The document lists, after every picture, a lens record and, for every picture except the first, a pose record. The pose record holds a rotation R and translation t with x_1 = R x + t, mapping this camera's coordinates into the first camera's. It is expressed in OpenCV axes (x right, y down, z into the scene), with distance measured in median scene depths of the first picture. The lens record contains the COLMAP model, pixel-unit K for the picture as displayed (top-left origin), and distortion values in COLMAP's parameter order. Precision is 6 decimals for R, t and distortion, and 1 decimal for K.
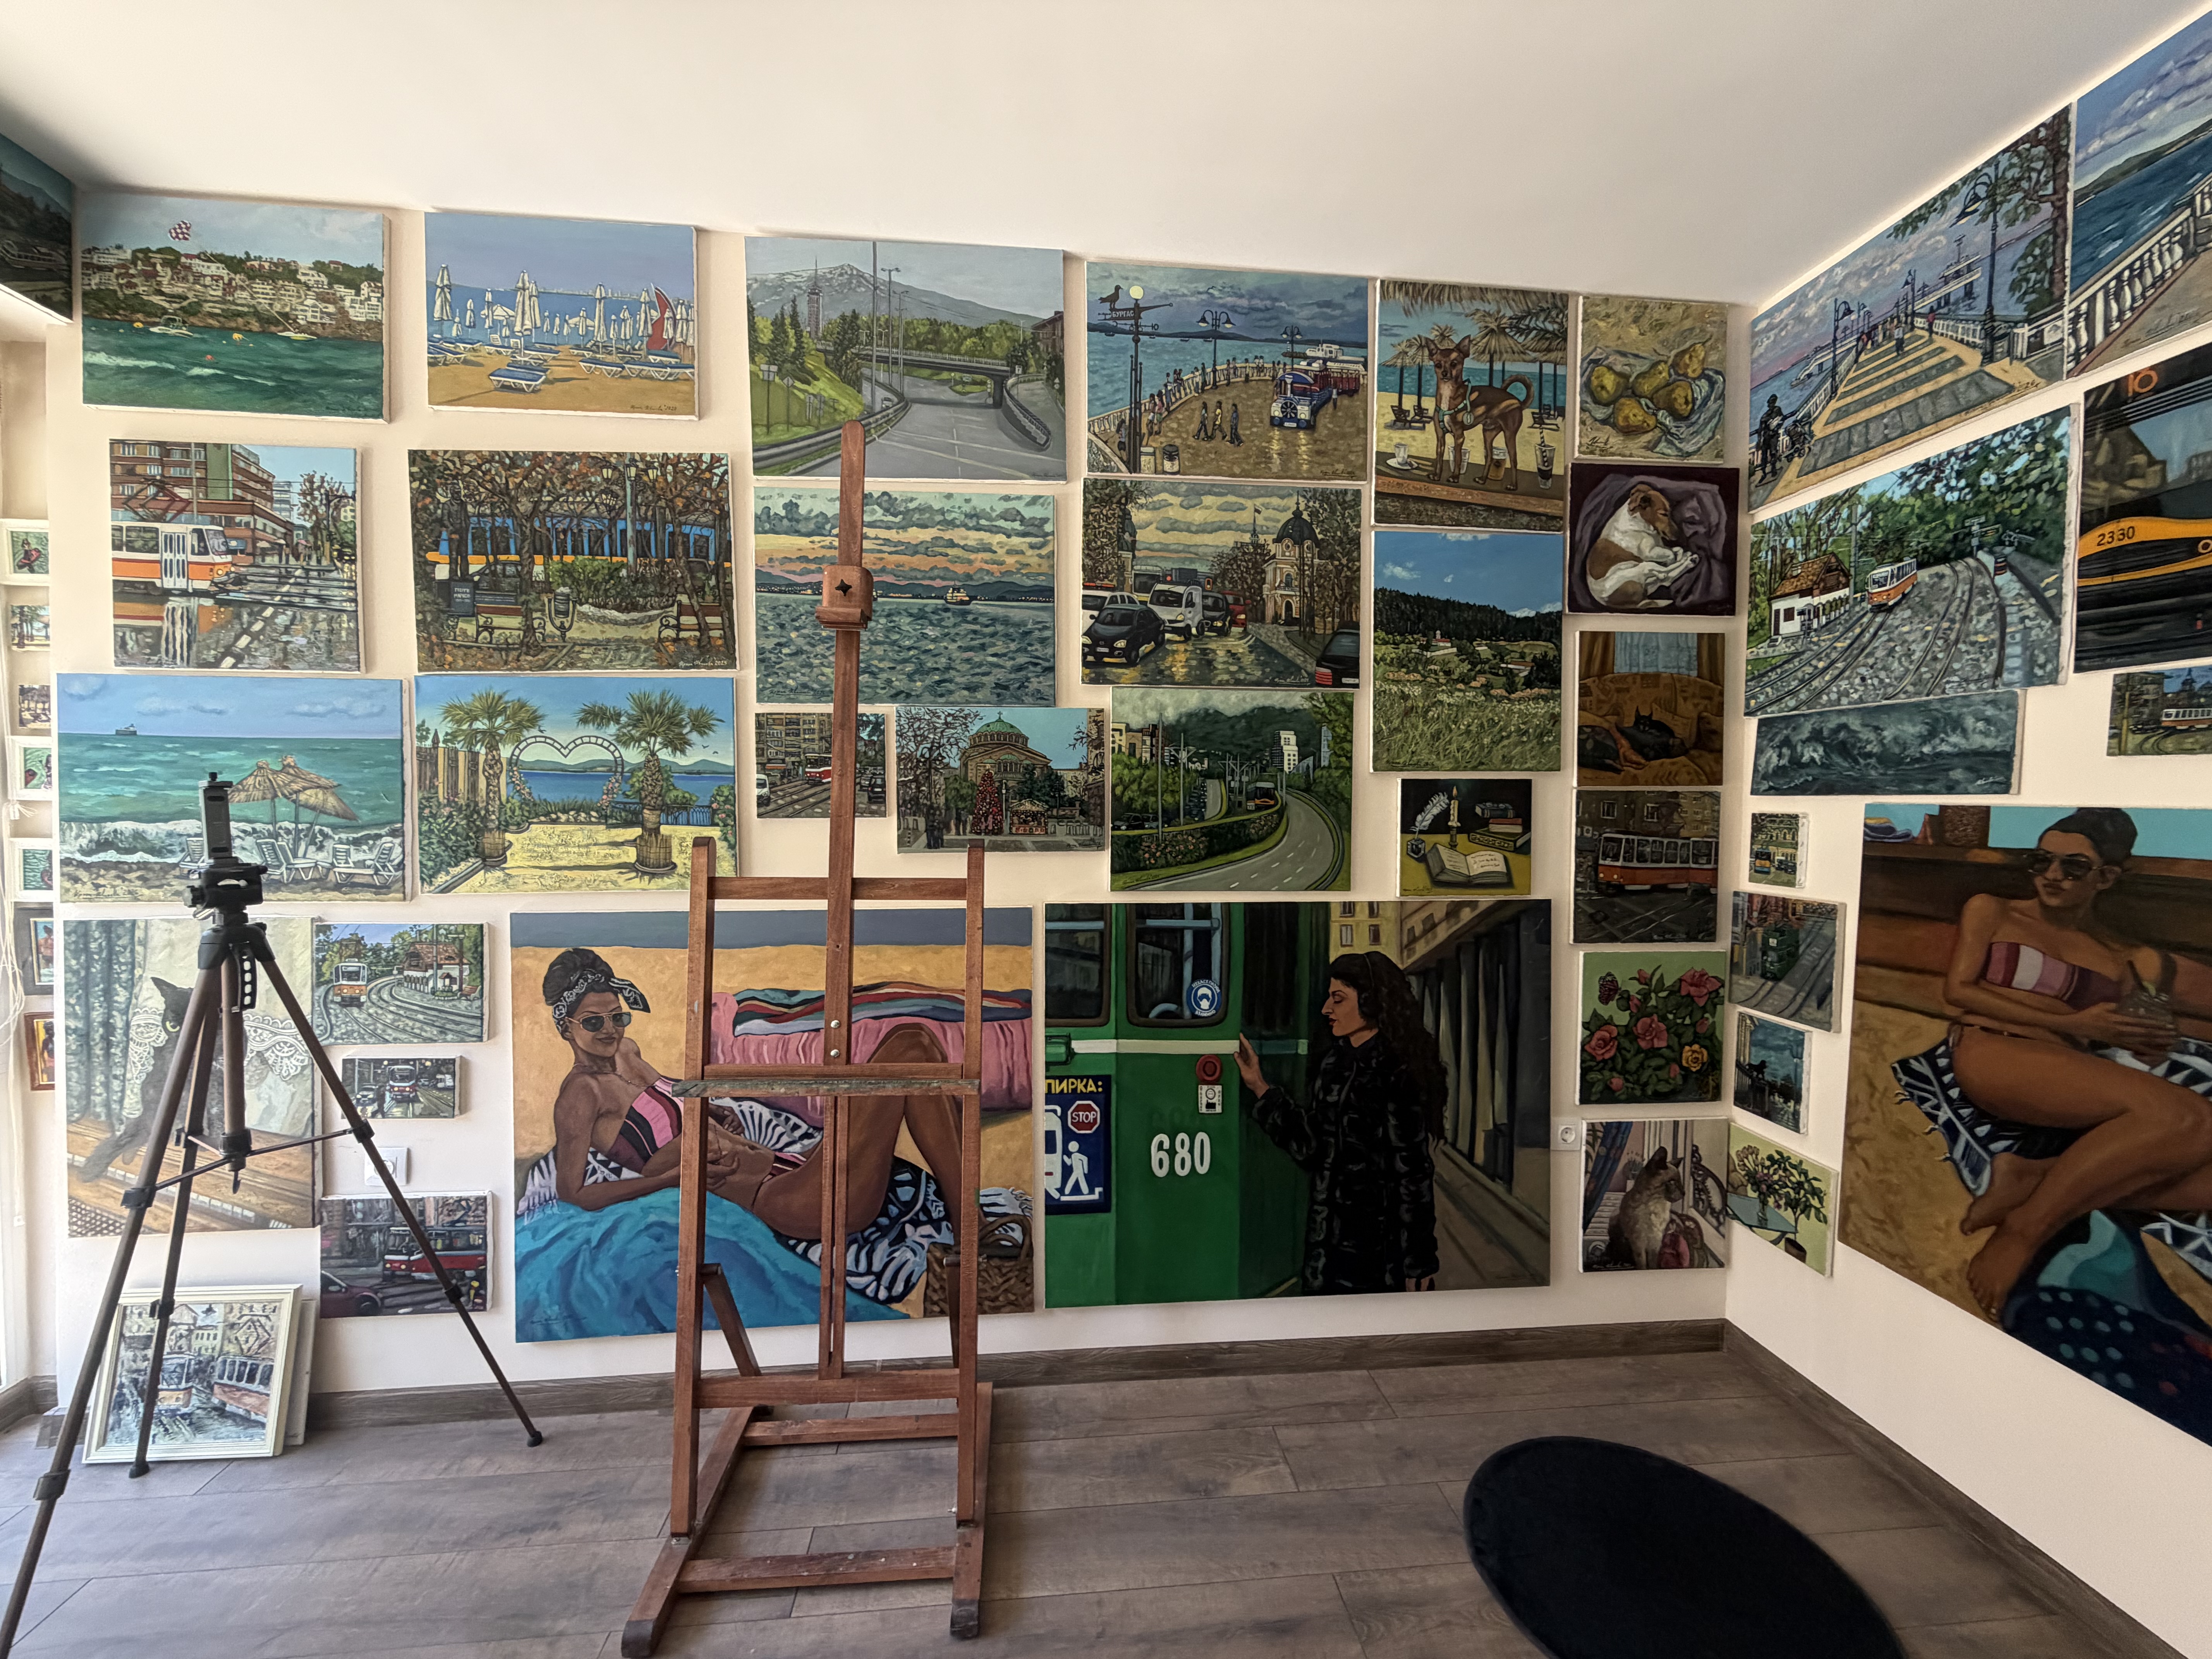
lens RADIAL K [[889.5, 0, 1111.7], [0, 889.5, 829.9], [0, 0, 1]] dist [-0.000354, 0.000201]
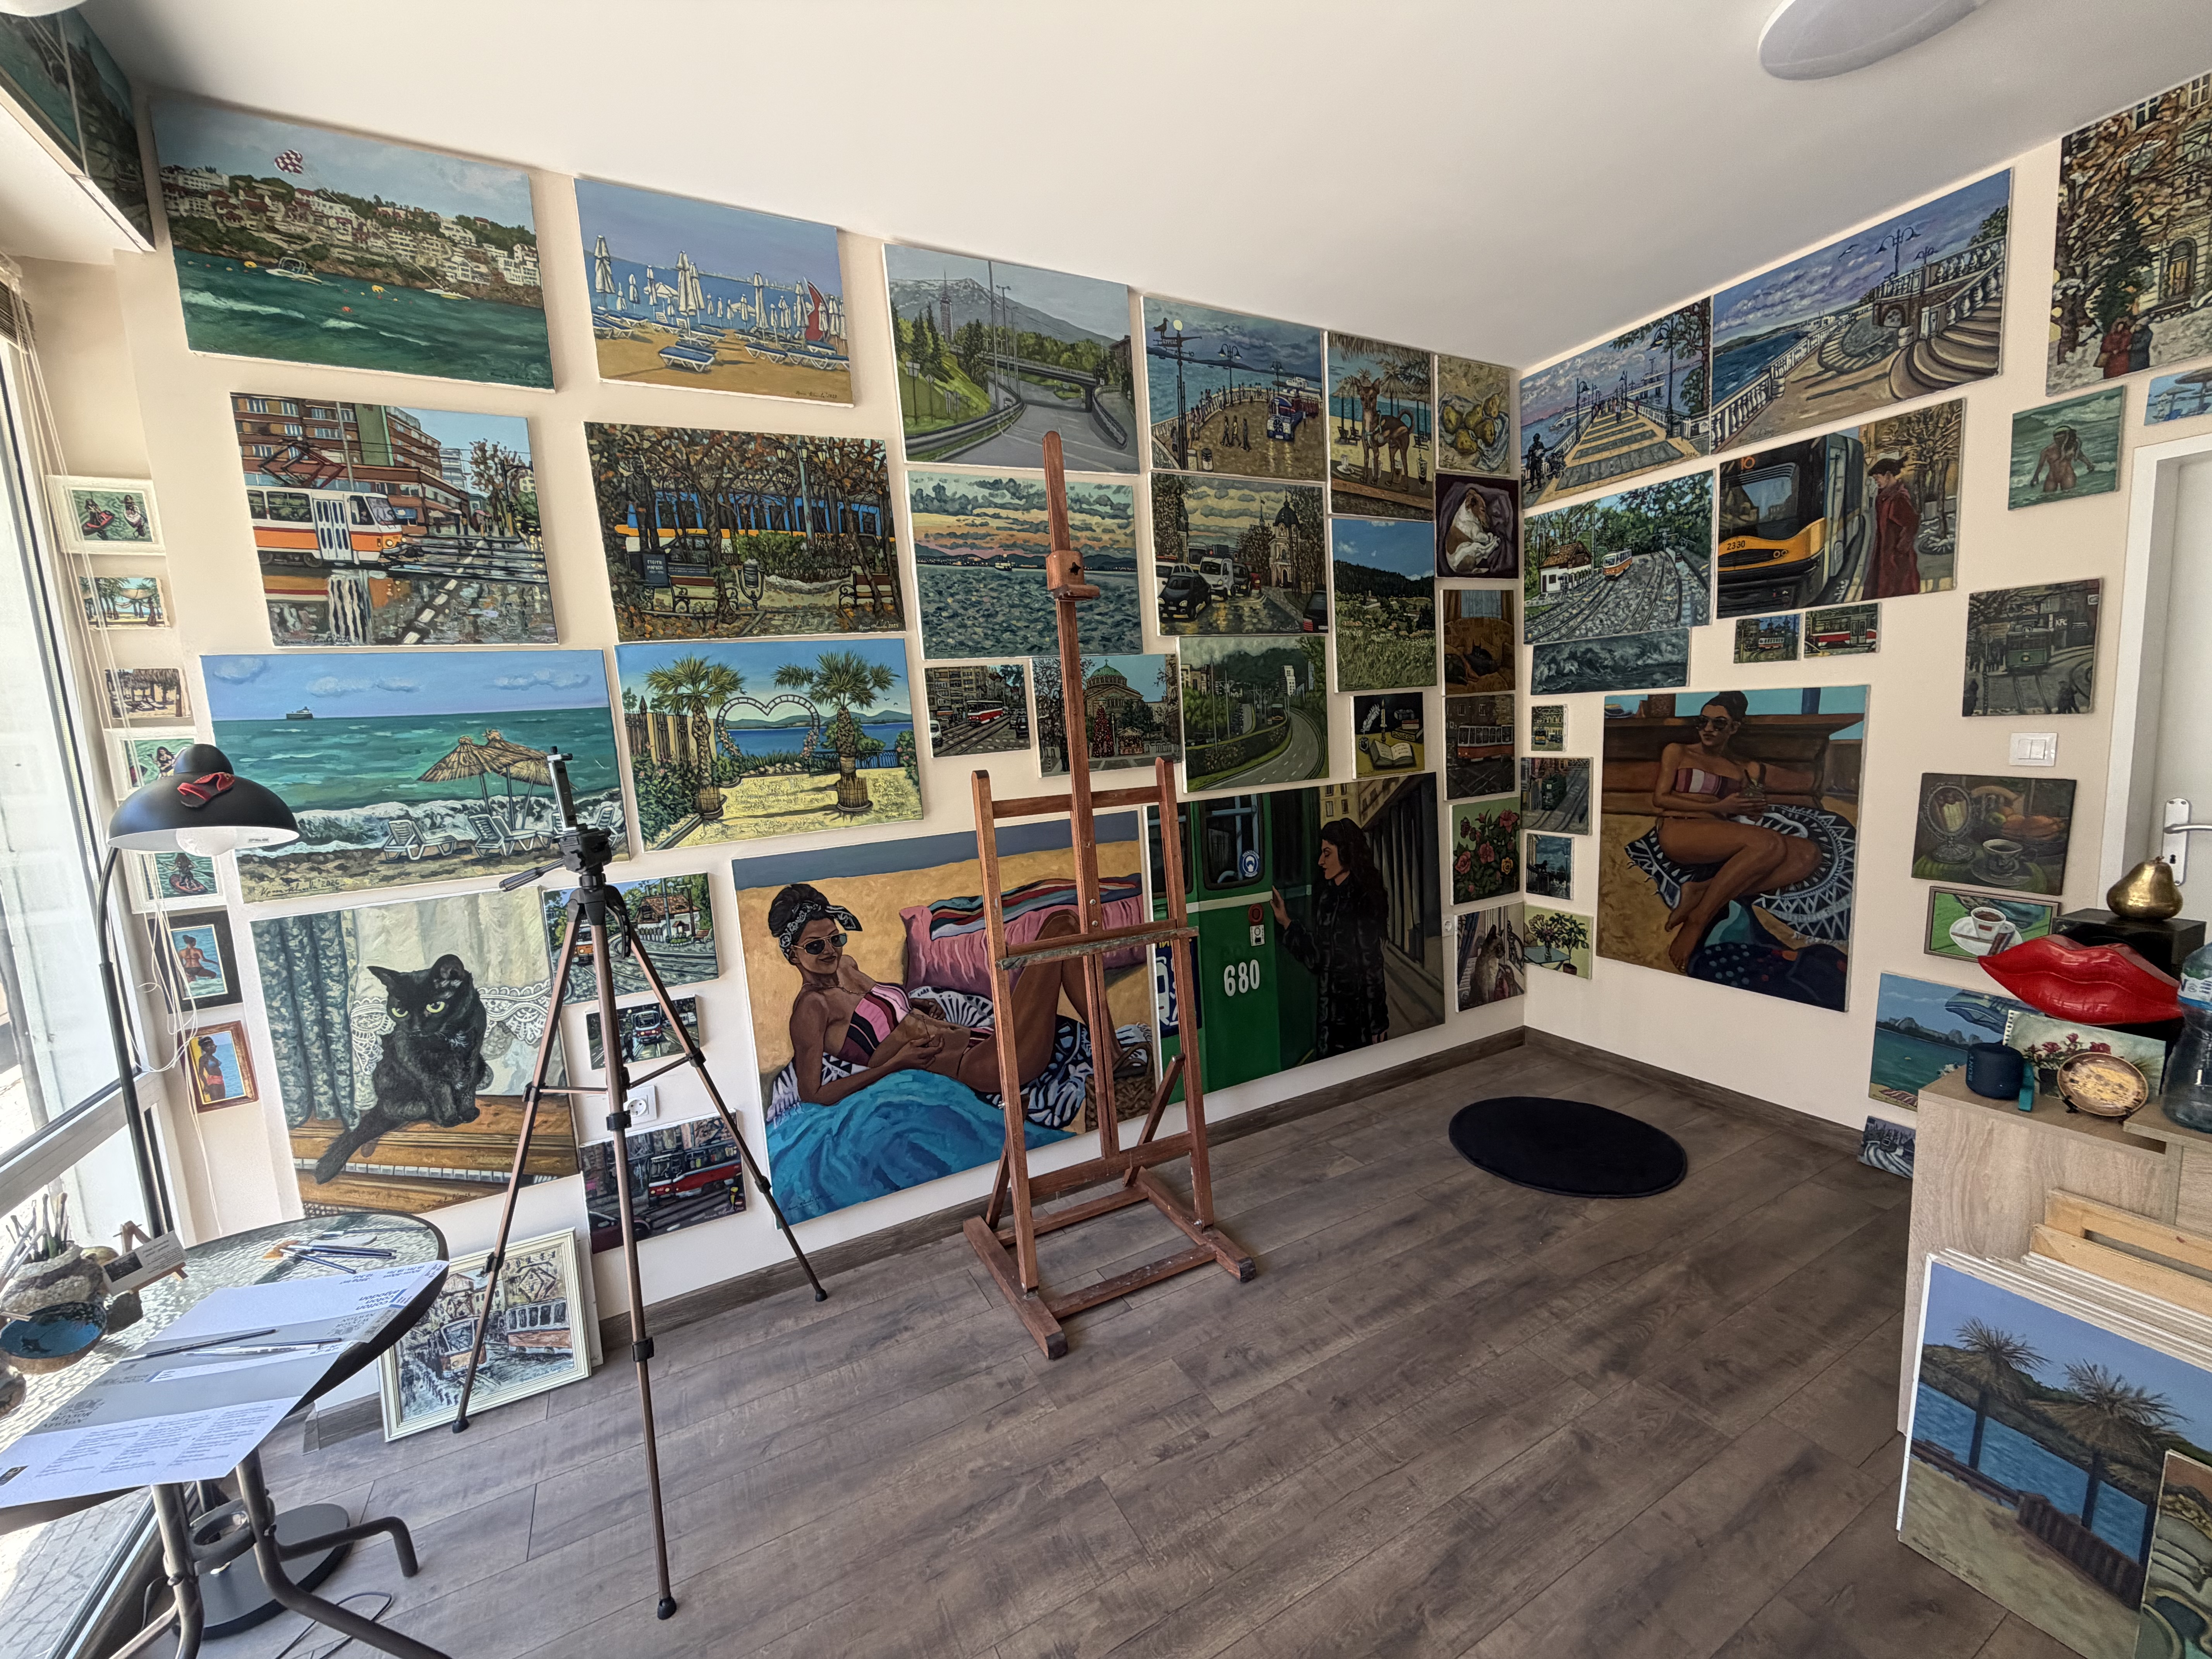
lens RADIAL K [[889.5, 0, 1112.1], [0, 889.5, 831.2], [0, 0, 1]] dist [-0.000354, 0.000201]
pose [[0.919482, -0.109384, 0.377608, -0.648283], [0.078731, 0.992289, 0.095733, -0.010618], [-0.385168, -0.058296, 0.921003, -0.195451]]
